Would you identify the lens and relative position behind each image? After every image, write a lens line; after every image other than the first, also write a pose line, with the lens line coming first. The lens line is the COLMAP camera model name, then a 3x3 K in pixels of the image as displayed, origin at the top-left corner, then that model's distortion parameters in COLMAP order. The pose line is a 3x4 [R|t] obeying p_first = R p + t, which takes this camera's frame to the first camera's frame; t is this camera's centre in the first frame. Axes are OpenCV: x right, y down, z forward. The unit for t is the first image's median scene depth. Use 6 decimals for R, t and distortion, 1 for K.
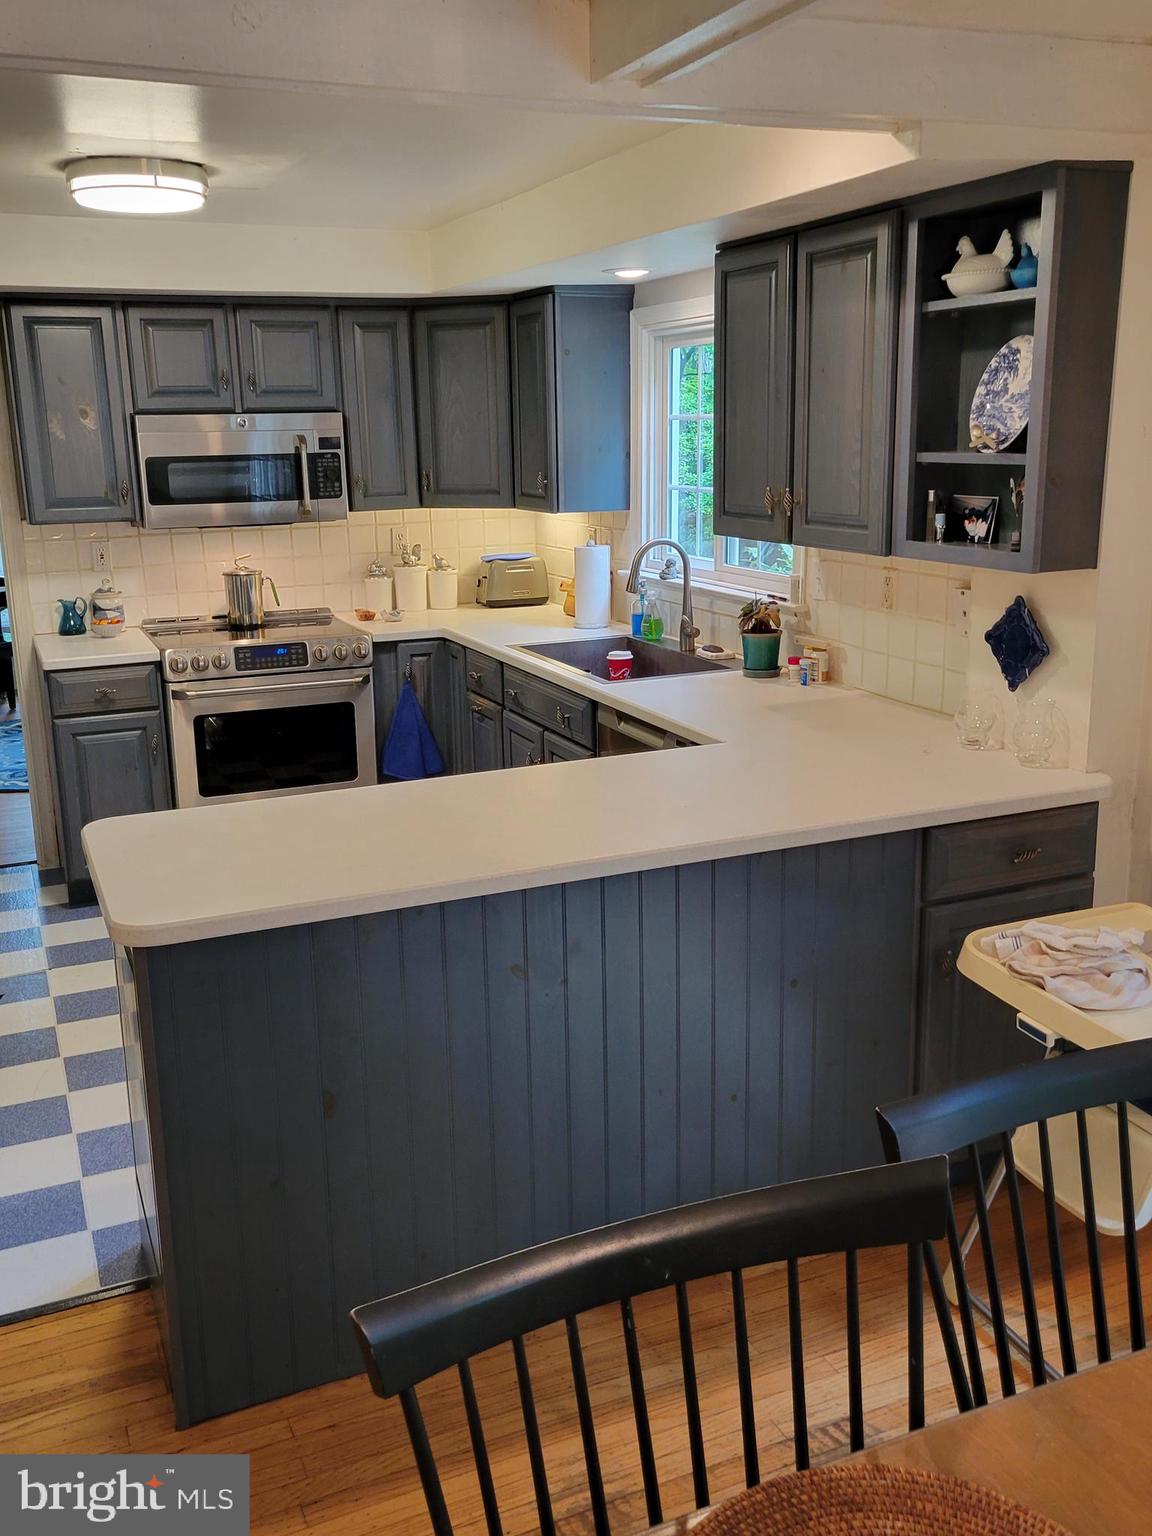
lens RADIAL K [[1399.9, 0, 579.6], [0, 1399.9, 771.8], [0, 0, 1]] dist [0.062122, 0.000588]
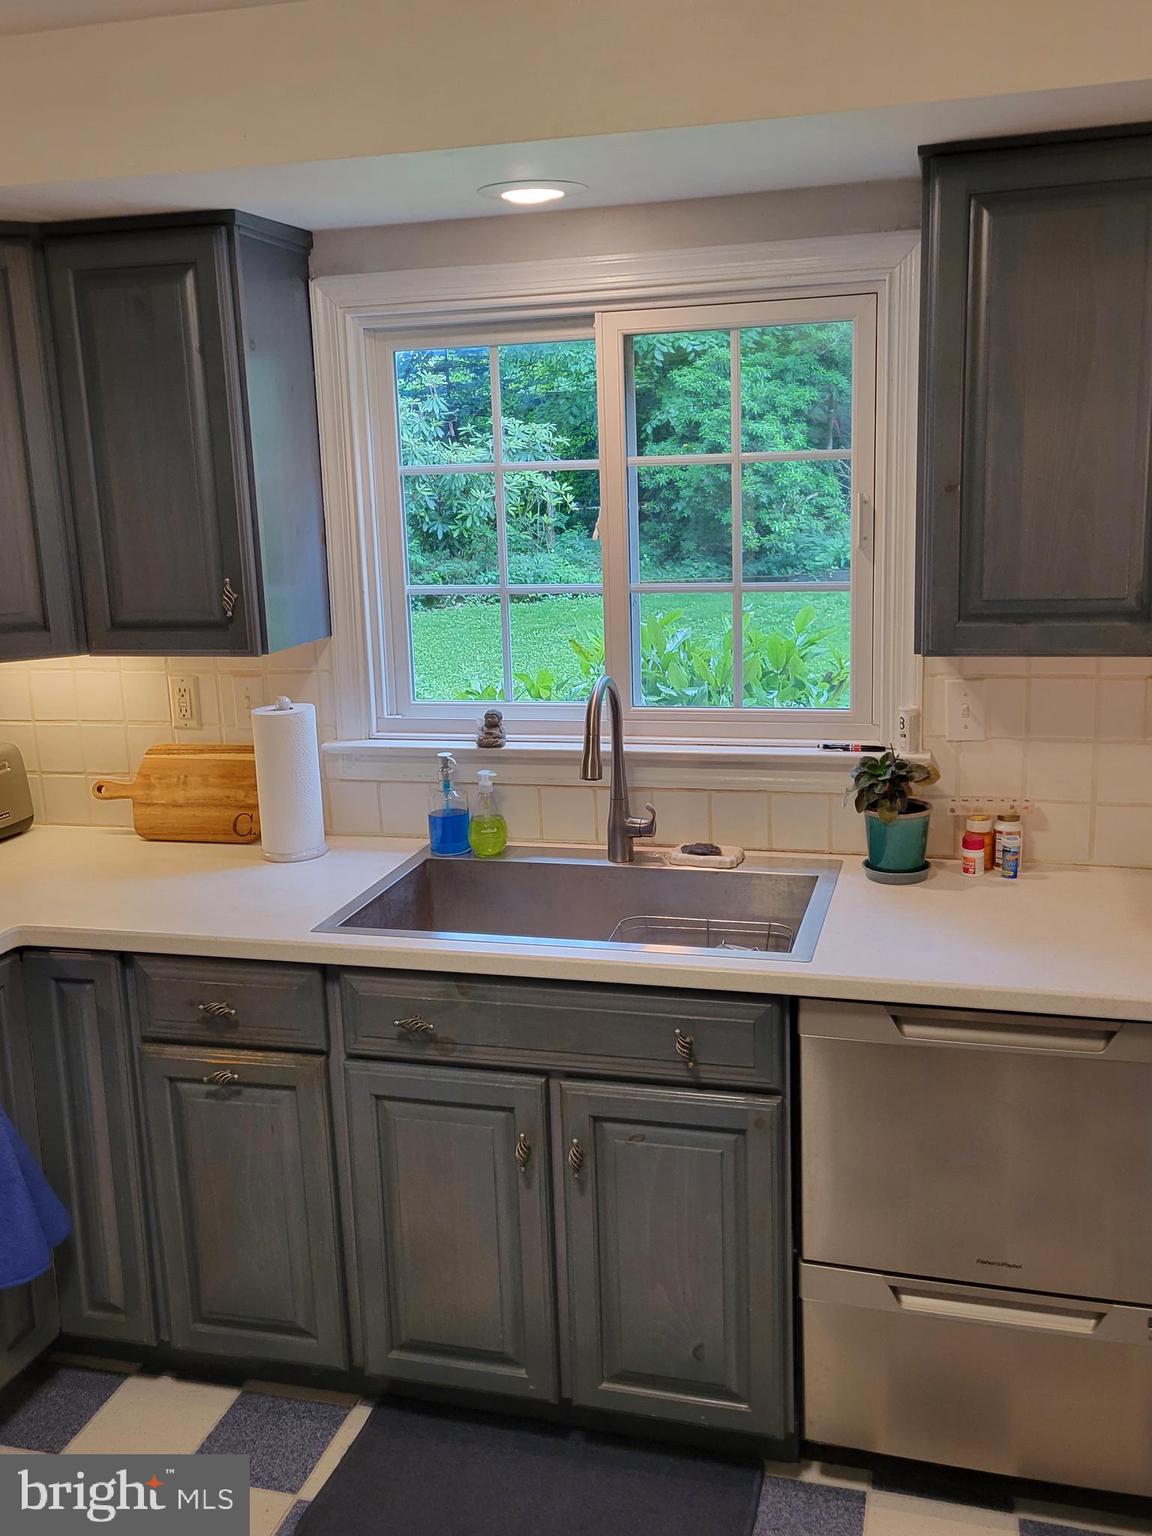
lens RADIAL K [[1399.9, 0, 574.8], [0, 1399.9, 757.7], [0, 0, 1]] dist [0.062122, 0.000588]
pose [[0.632392, -0.154991, 0.758985, -0.353437], [0.210068, 0.977378, 0.024558, -0.141049], [-0.745622, 0.143908, 0.650645, 0.606743]]
